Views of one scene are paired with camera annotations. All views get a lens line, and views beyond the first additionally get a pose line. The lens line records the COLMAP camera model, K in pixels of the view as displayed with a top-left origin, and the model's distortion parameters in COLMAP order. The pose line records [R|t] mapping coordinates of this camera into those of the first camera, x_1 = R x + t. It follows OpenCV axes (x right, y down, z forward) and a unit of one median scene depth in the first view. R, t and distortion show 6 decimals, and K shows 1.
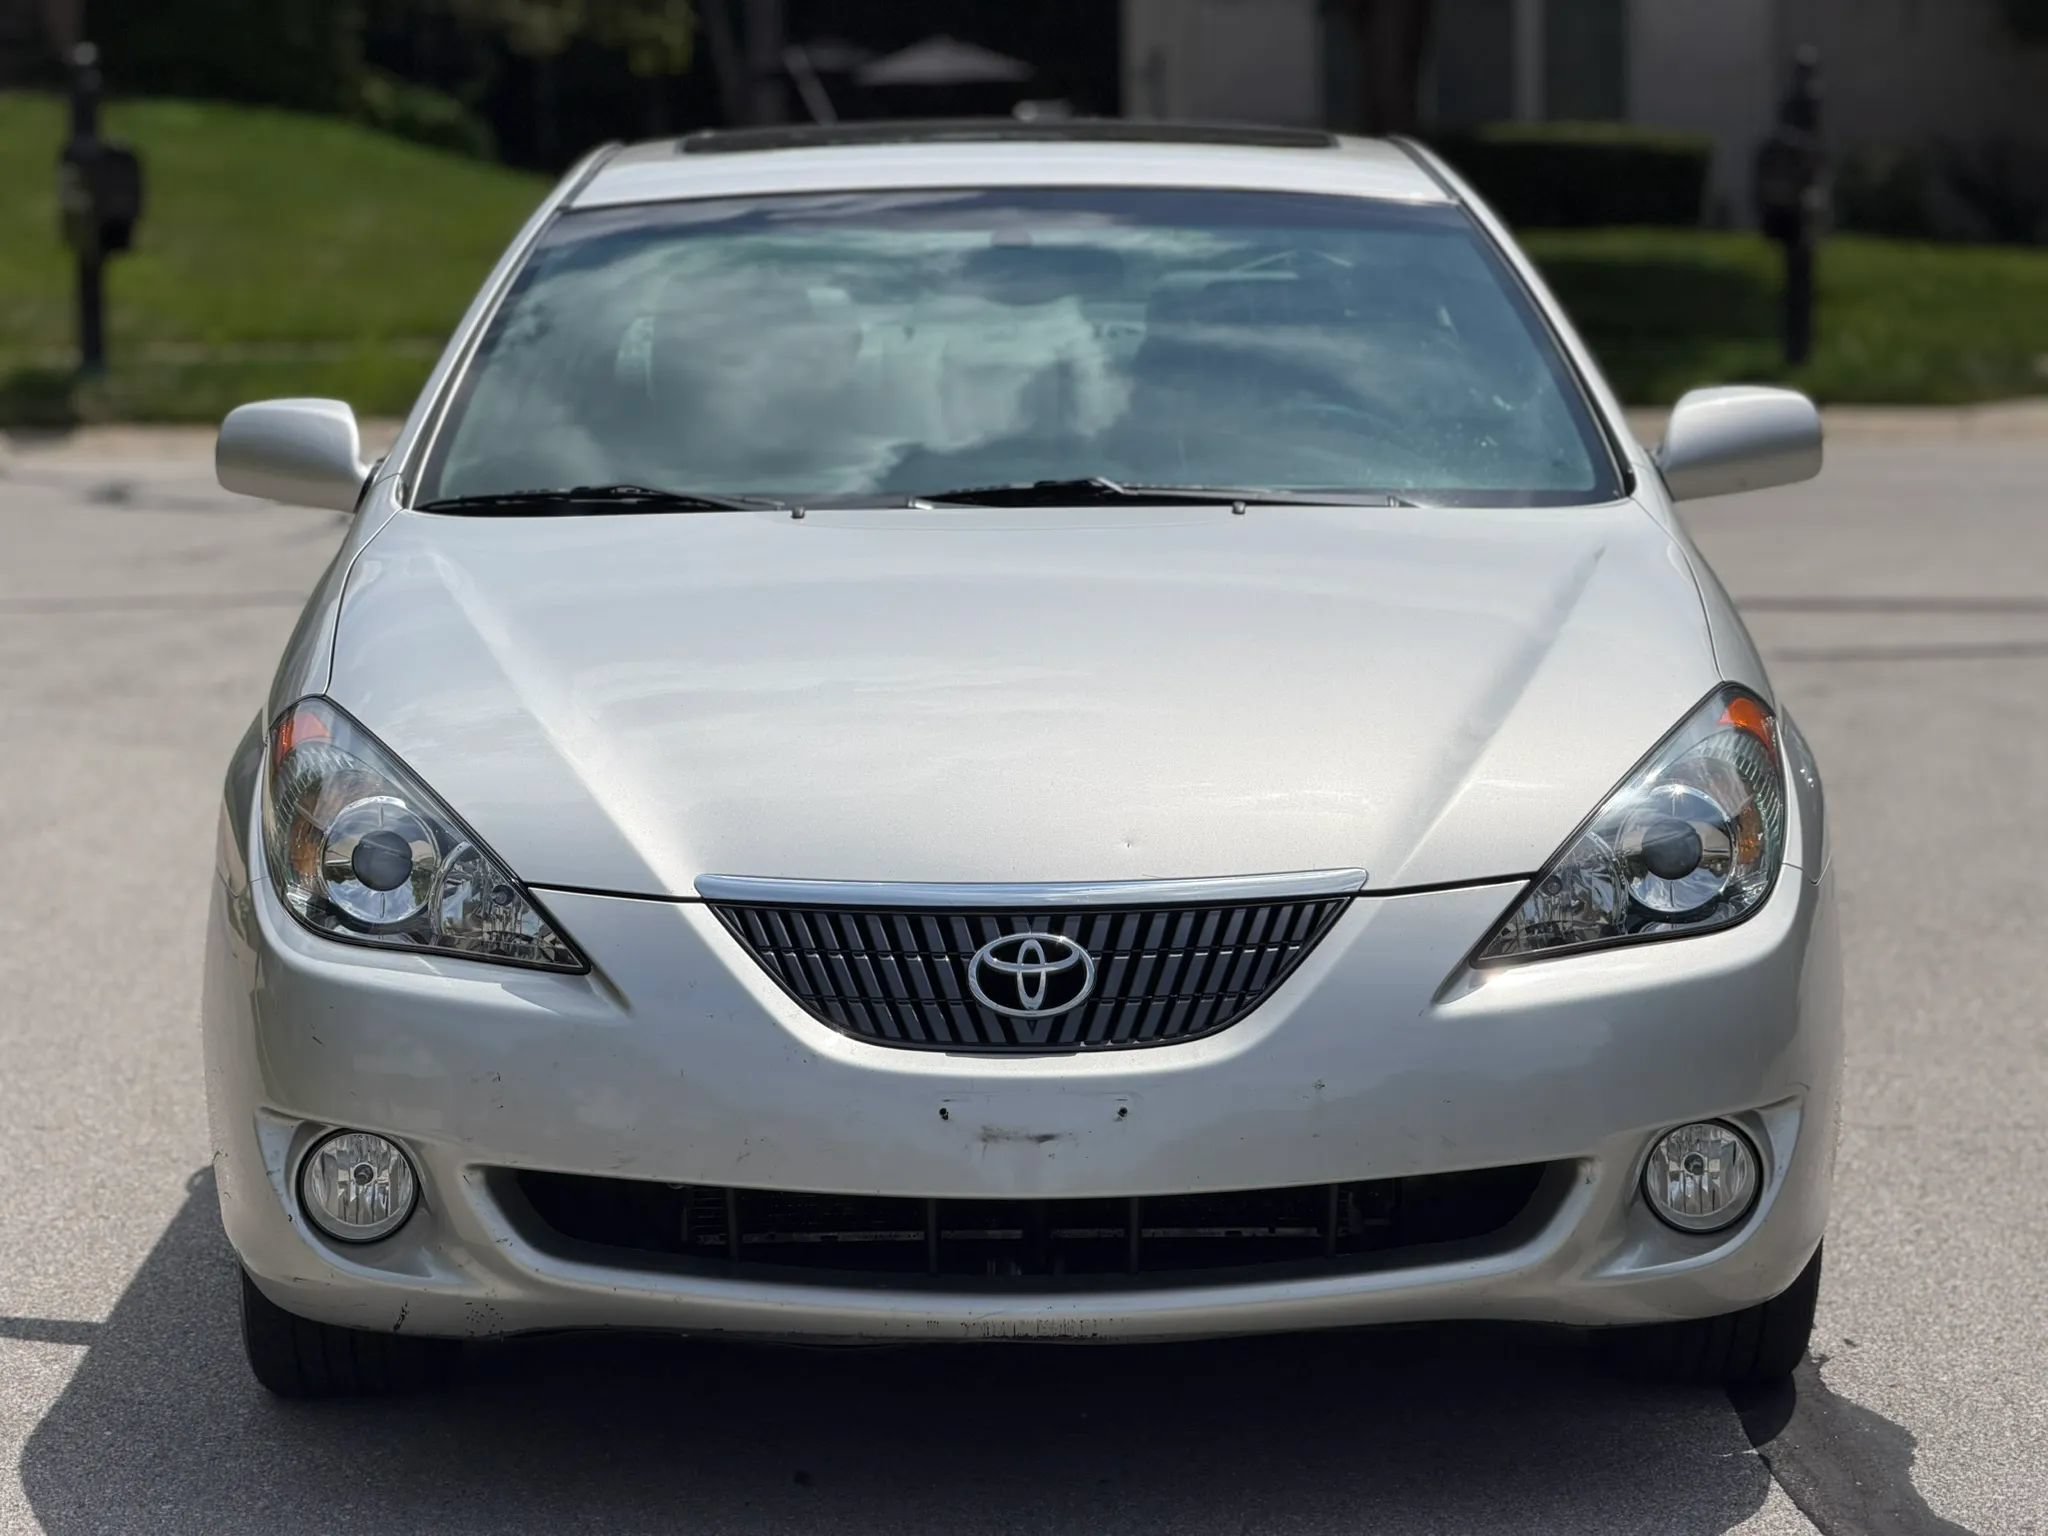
lens RADIAL K [[6130.9, 0, 1024.0], [0, 6130.9, 768.0], [0, 0, 1]] dist [0.253323, -0.301286]
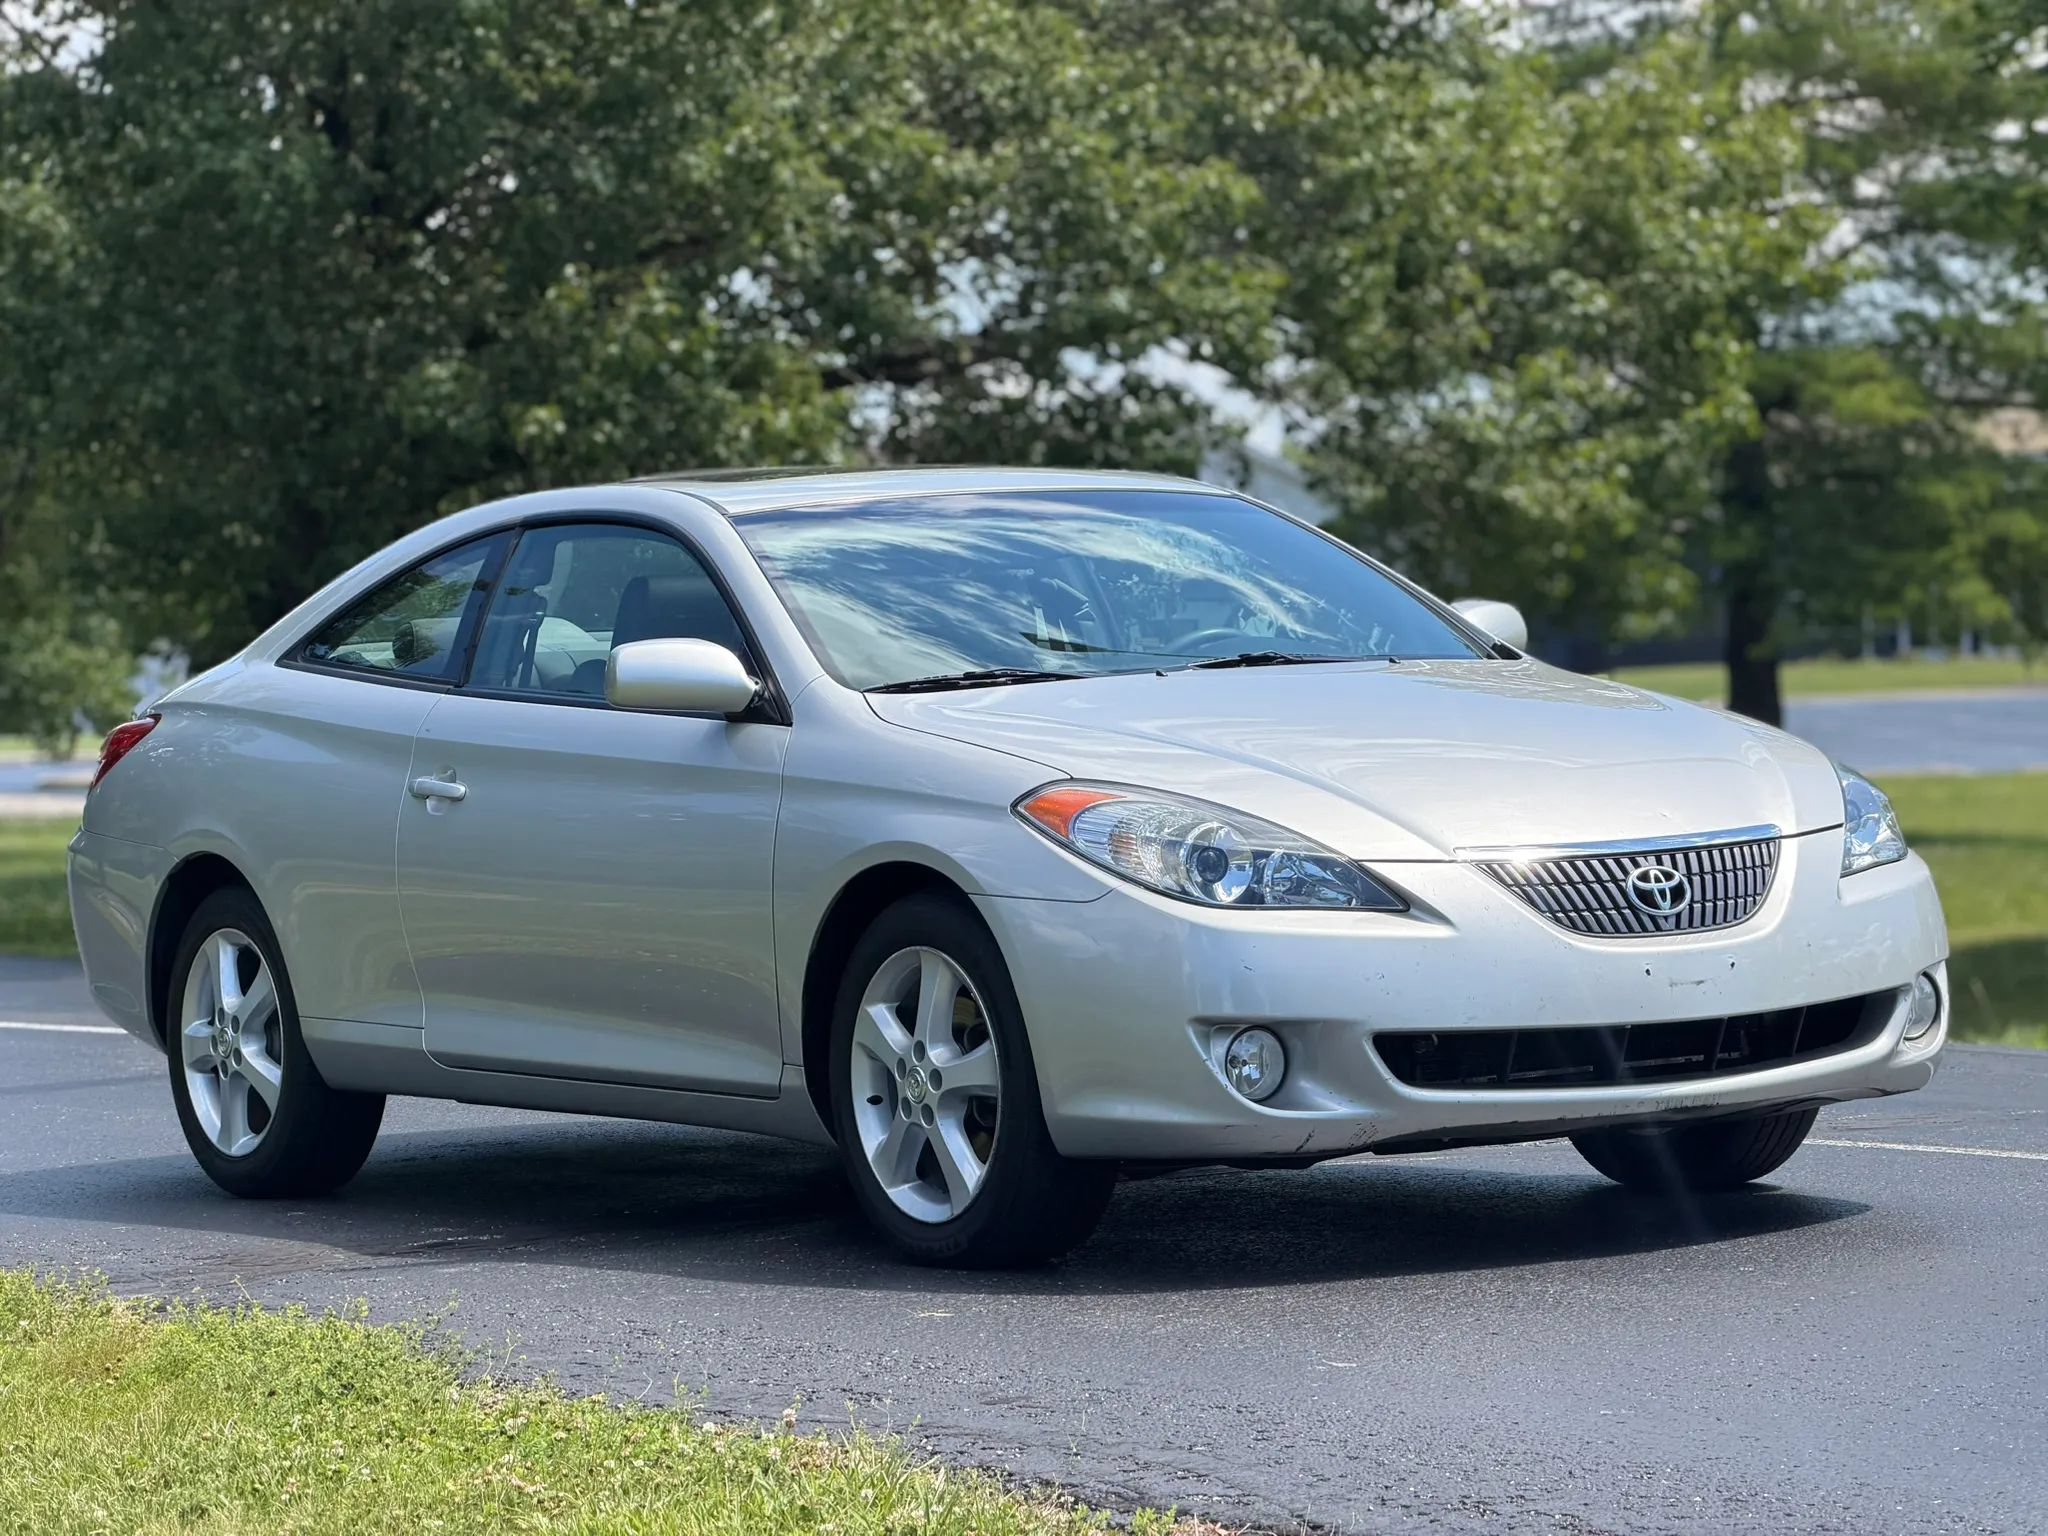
lens RADIAL K [[6130.9, 0, 1024.0], [0, 6130.9, 768.0], [0, 0, 1]] dist [0.253323, -0.301286]
pose [[0.840628, -0.041732, 0.540002, -1.019634], [0.099918, 0.991863, -0.078891, 0.113121], [-0.532316, 0.120274, 0.837958, -0.292648]]
